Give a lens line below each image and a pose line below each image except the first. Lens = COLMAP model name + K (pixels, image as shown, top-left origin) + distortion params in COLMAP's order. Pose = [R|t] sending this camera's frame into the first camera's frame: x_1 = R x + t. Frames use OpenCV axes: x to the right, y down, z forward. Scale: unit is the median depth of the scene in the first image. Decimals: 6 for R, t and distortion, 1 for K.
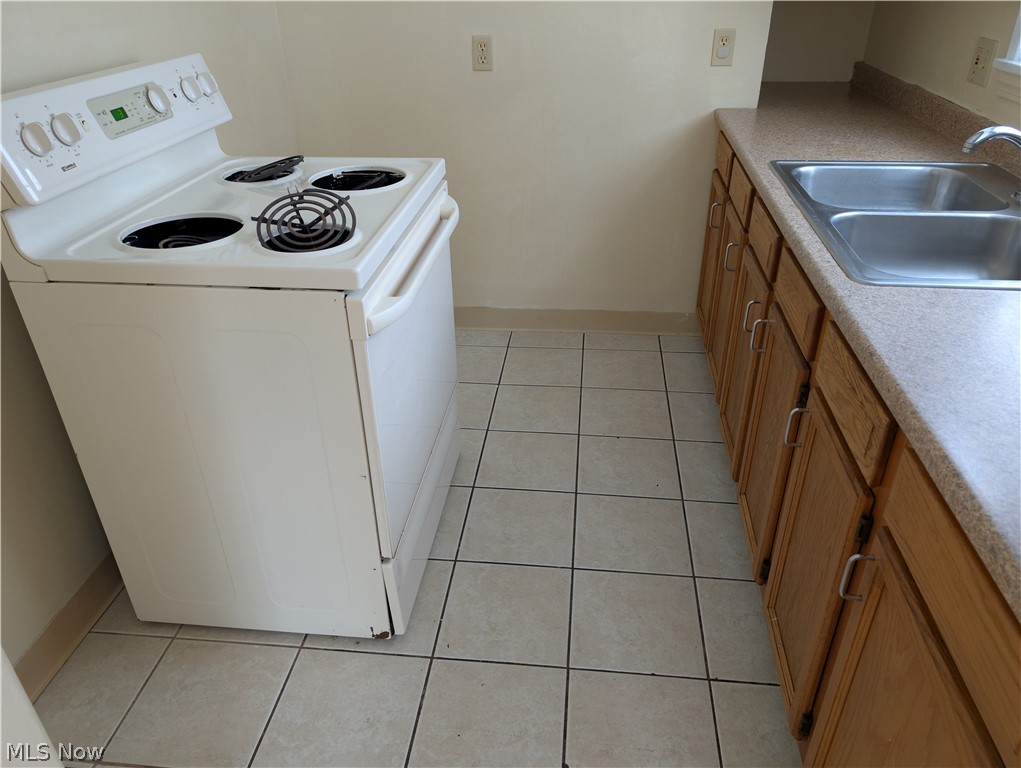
lens RADIAL K [[738.6, 0, 514.5], [0, 738.6, 387.2], [0, 0, 1]] dist [0.020491, -0.023078]
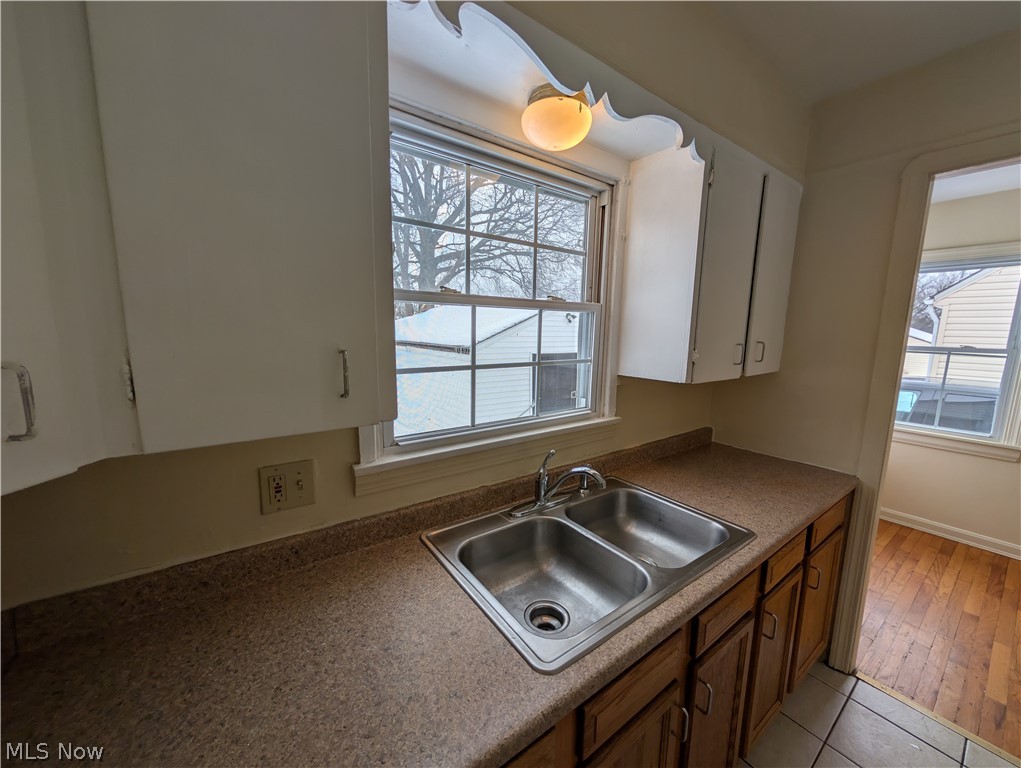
lens RADIAL K [[389.4, 0, 509.0], [0, 389.4, 387.8], [0, 0, 1]] dist [-0.002813, 0.000837]
pose [[-0.669527, -0.102628, 0.735664, 0.145273], [0.377488, 0.805964, 0.455987, -0.711527], [-0.639716, 0.583000, -0.500874, 1.098873]]
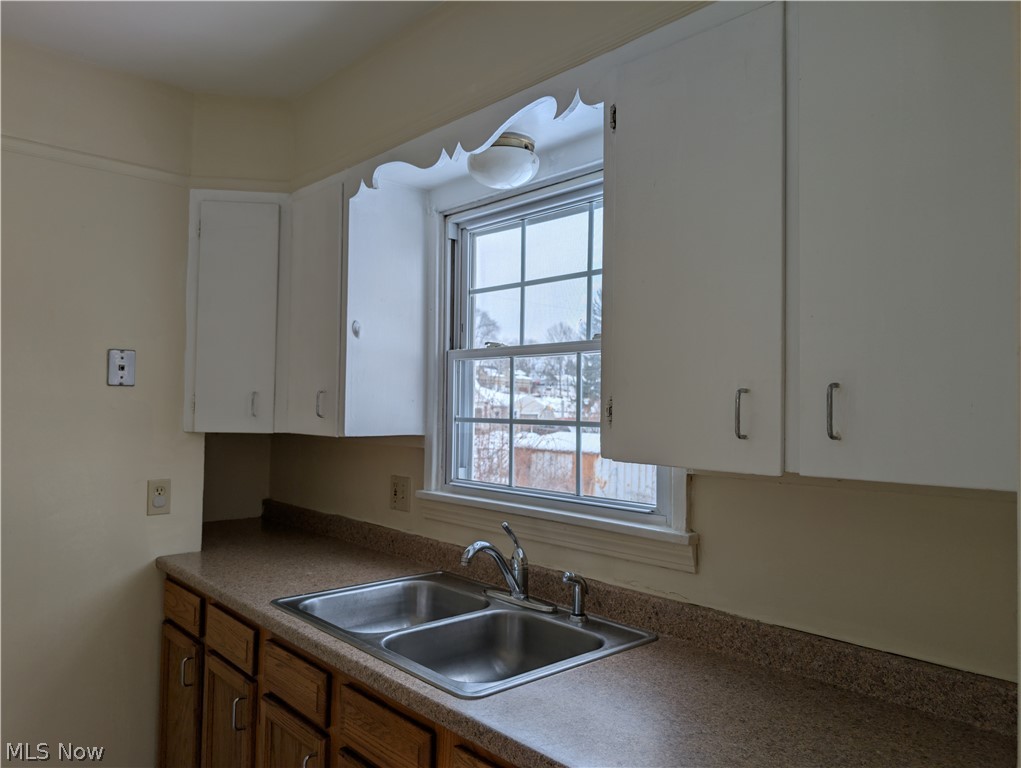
lens RADIAL K [[738.6, 0, 524.0], [0, 738.6, 382.8], [0, 0, 1]] dist [0.020491, -0.023078]
pose [[0.648419, 0.046191, 0.759881, -0.204582], [0.363733, 0.858058, -0.362539, -0.079335], [-0.668768, 0.511471, 0.539580, 0.103914]]
